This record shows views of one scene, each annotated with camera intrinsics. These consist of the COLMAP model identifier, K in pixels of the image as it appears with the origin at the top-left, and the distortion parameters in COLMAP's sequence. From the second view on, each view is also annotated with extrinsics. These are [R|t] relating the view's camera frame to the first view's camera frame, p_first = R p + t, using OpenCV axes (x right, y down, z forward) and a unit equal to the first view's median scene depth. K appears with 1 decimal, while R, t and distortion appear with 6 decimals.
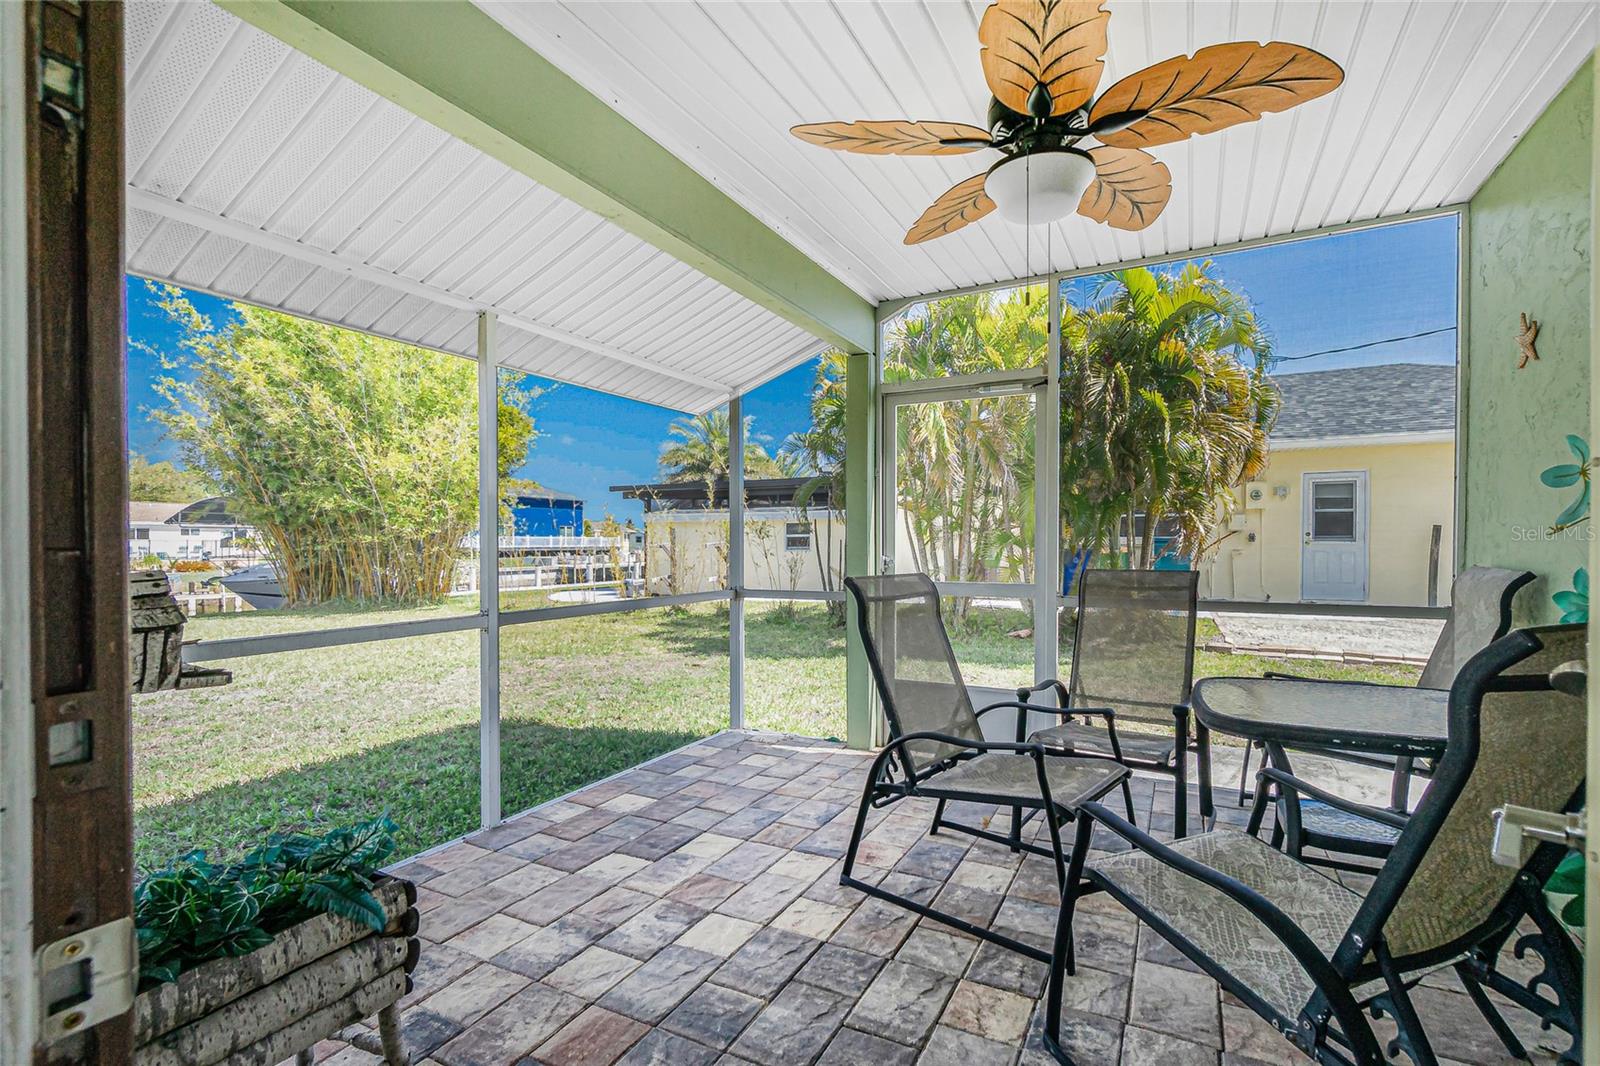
lens RADIAL K [[702.3, 0, 843.0], [0, 702.3, 542.8], [0, 0, 1]] dist [-0.002411, 0.000981]
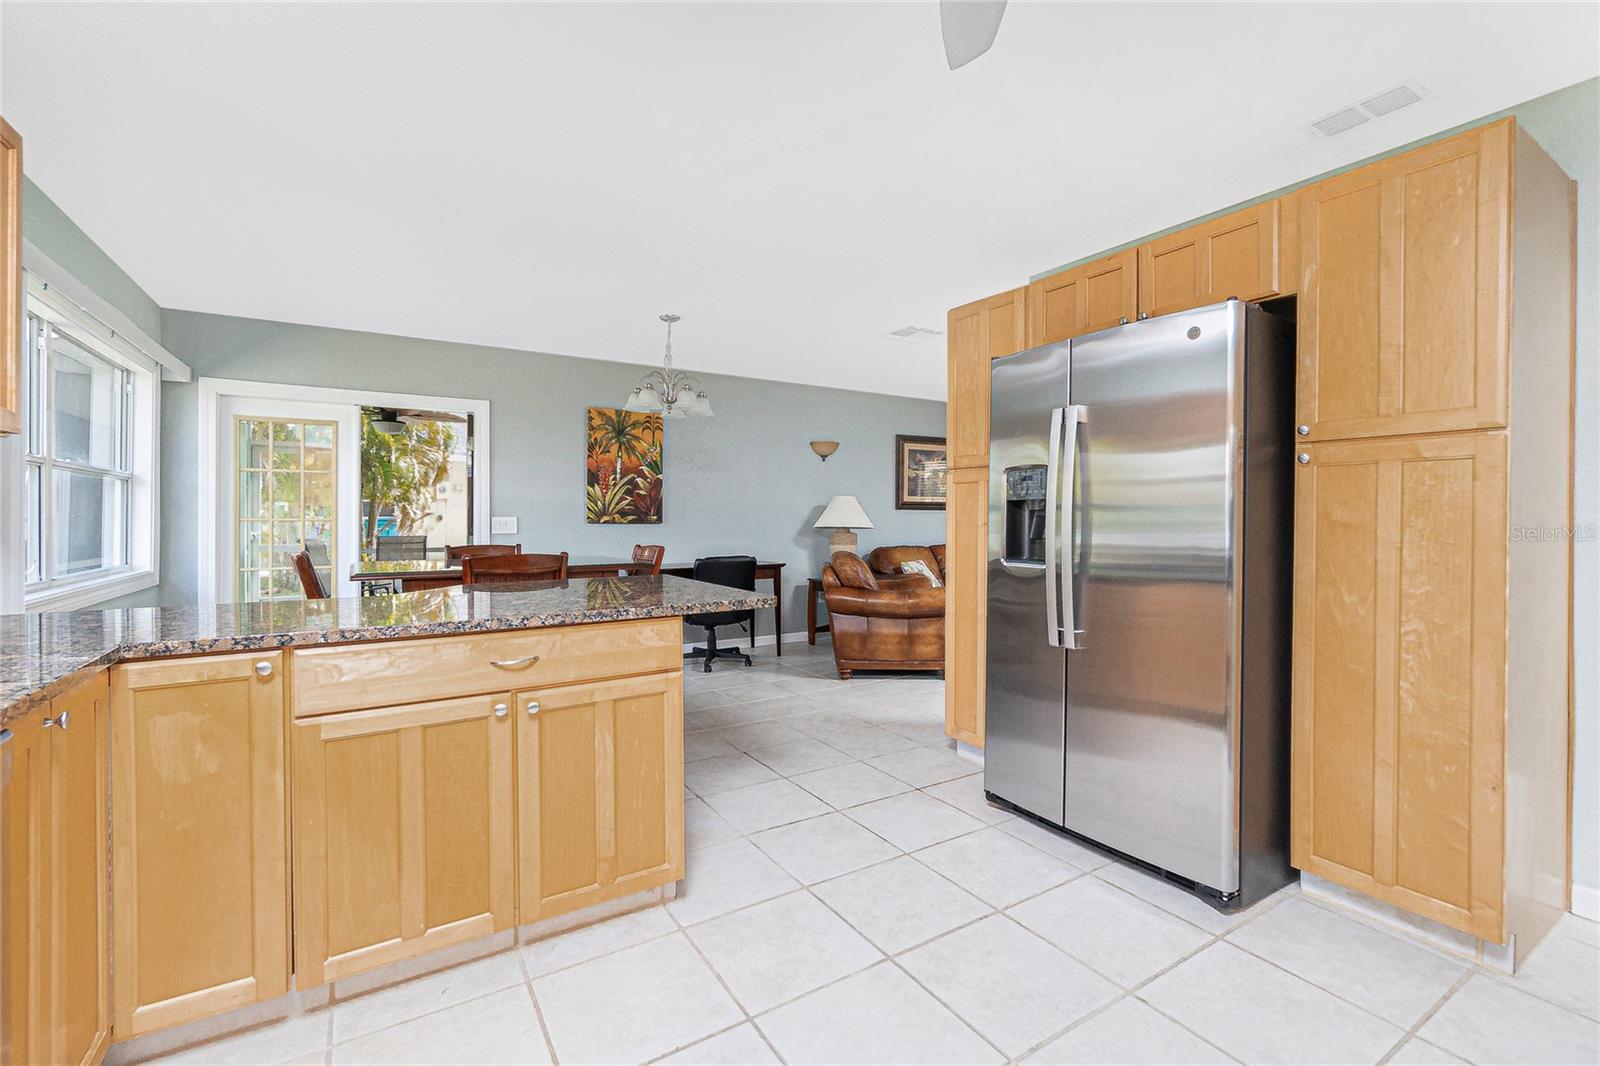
lens RADIAL K [[685.1, 0, 780.5], [0, 685.1, 524.6], [0, 0, 1]] dist [0.000990, 0.000135]
pose [[0.543389, -0.005313, 0.839464, -0.962859], [-0.004024, 0.999952, 0.008933, -0.032223], [-0.839472, -0.008232, 0.543341, -1.554976]]
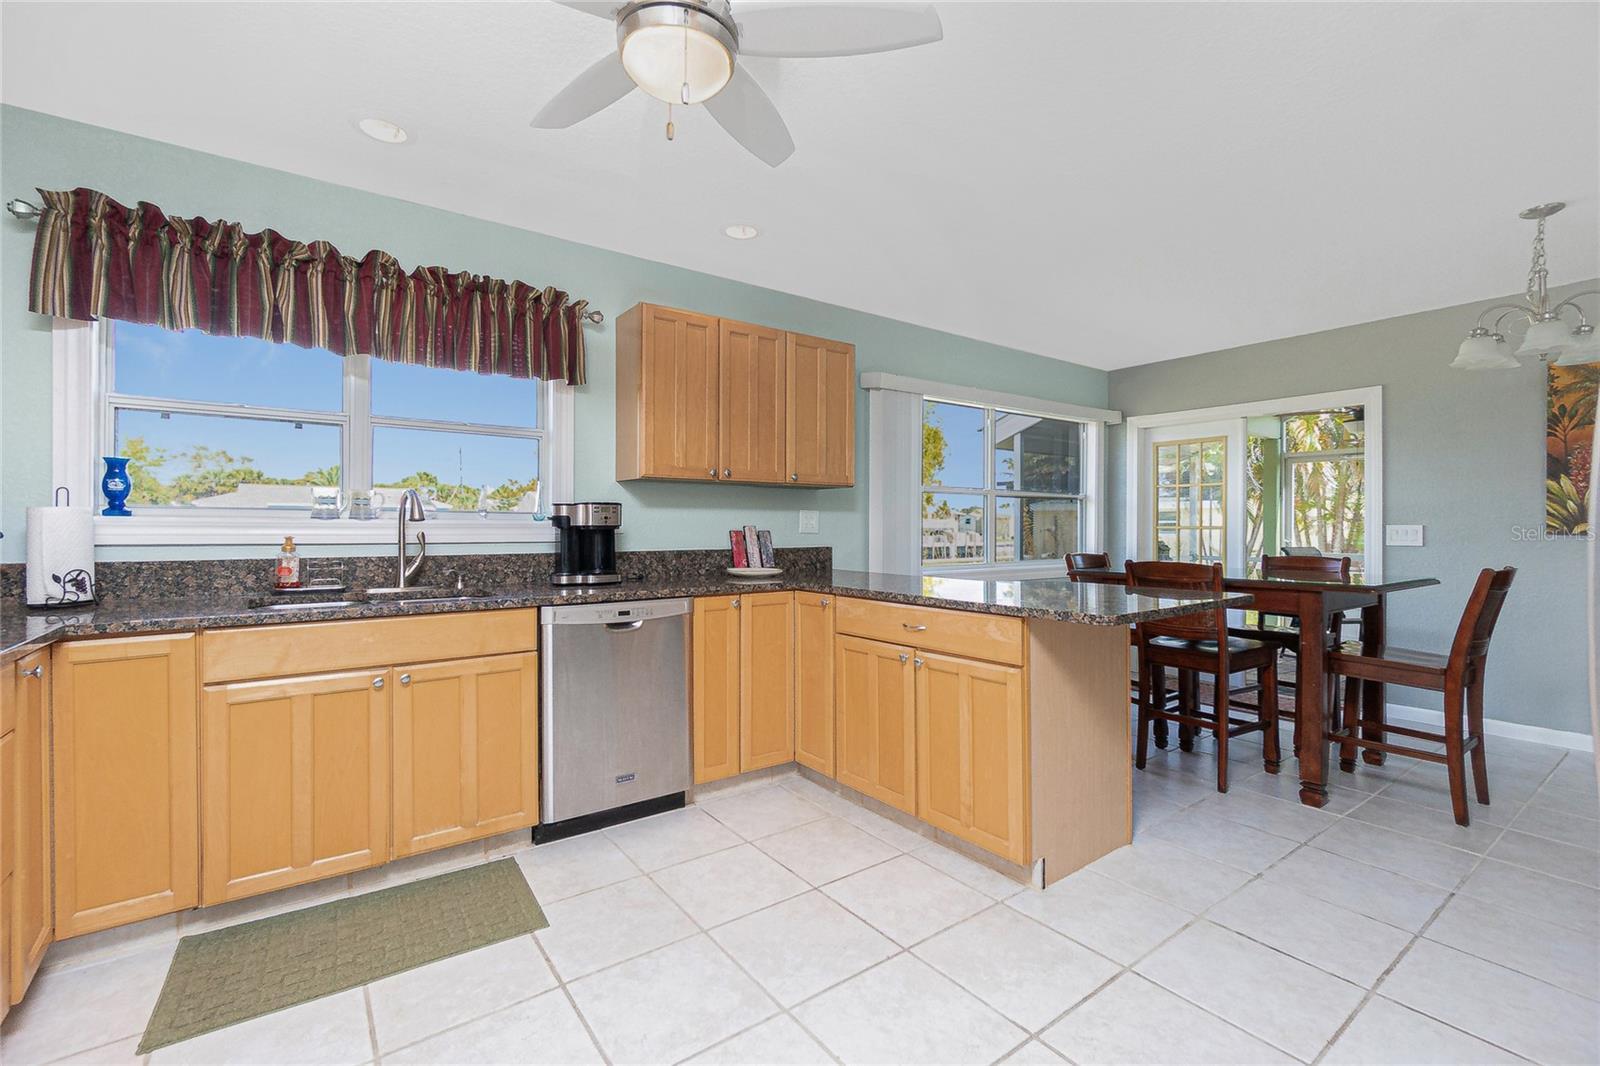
lens RADIAL K [[699.7, 0, 799.0], [0, 699.7, 526.8], [0, 0, 1]] dist [0.000060, -0.000685]
pose [[0.887222, 0.005630, -0.461309, -0.347422], [-0.003318, 0.999978, 0.005824, -0.033775], [0.461331, -0.003636, 0.887221, -1.849858]]
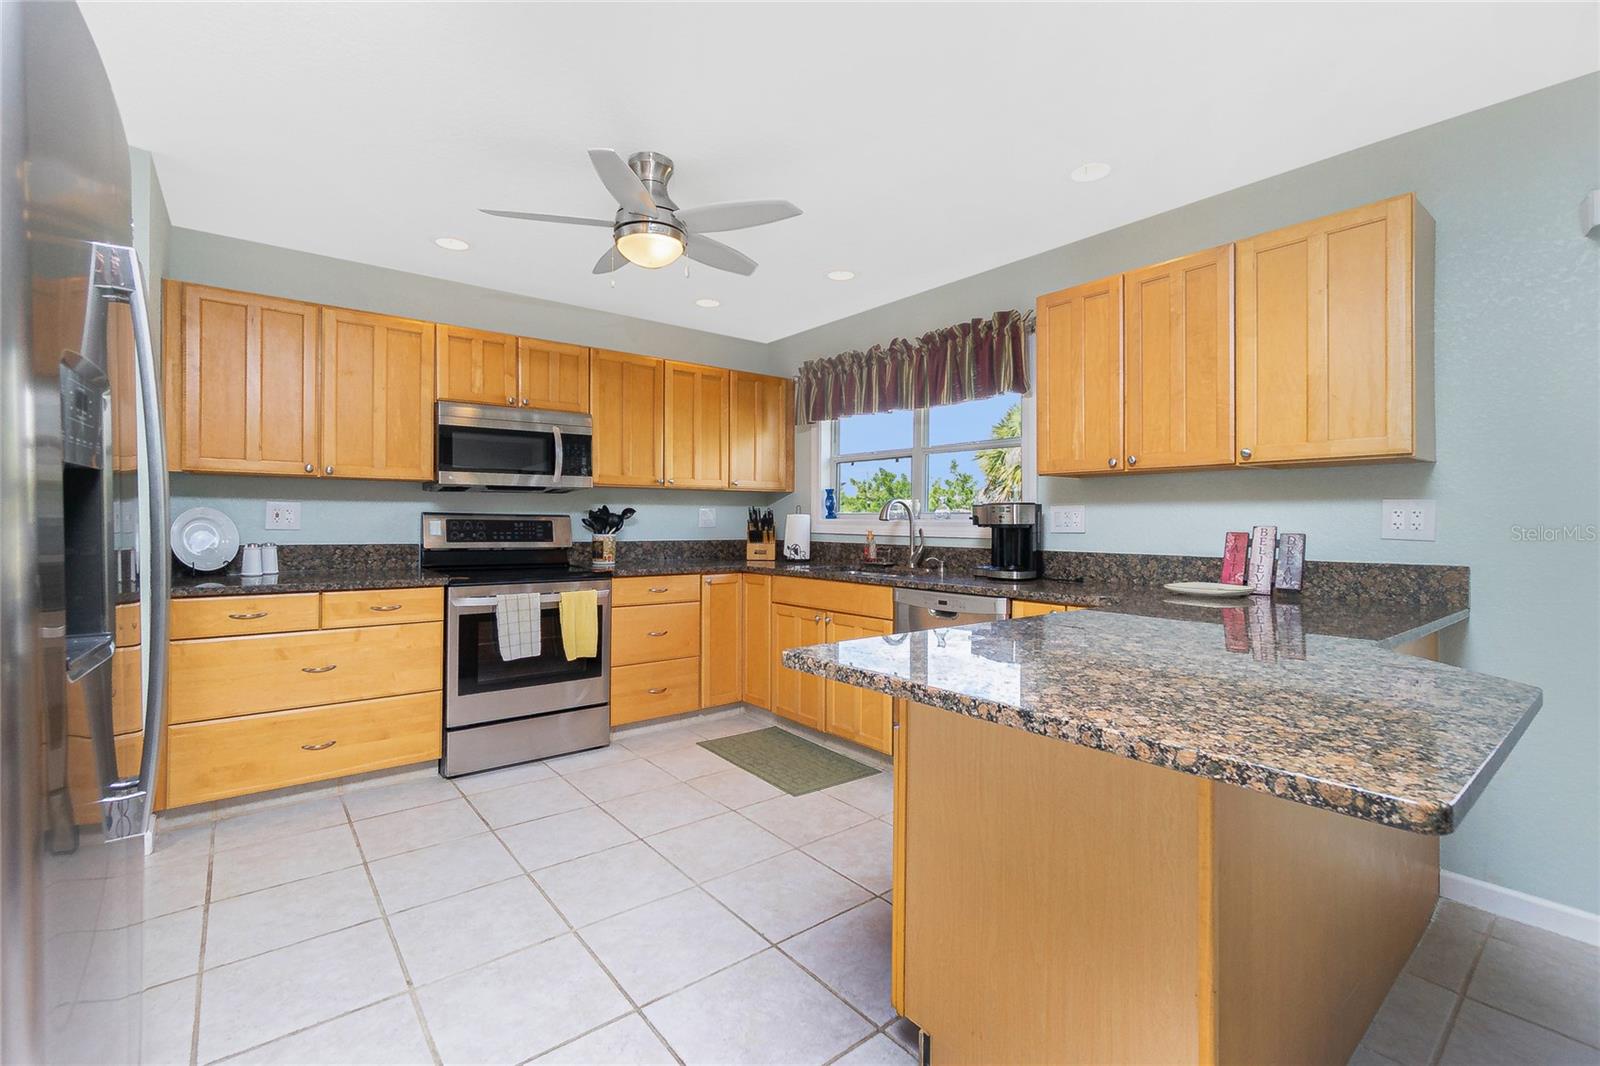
lens RADIAL K [[693.3, 0, 802.6], [0, 693.3, 522.4], [0, 0, 1]] dist [-0.005813, -0.000064]
pose [[-0.418923, 0.002481, -0.908018, -0.001967], [-0.000213, 0.999996, 0.002831, -0.034638], [0.908022, 0.001379, -0.418921, -0.987025]]
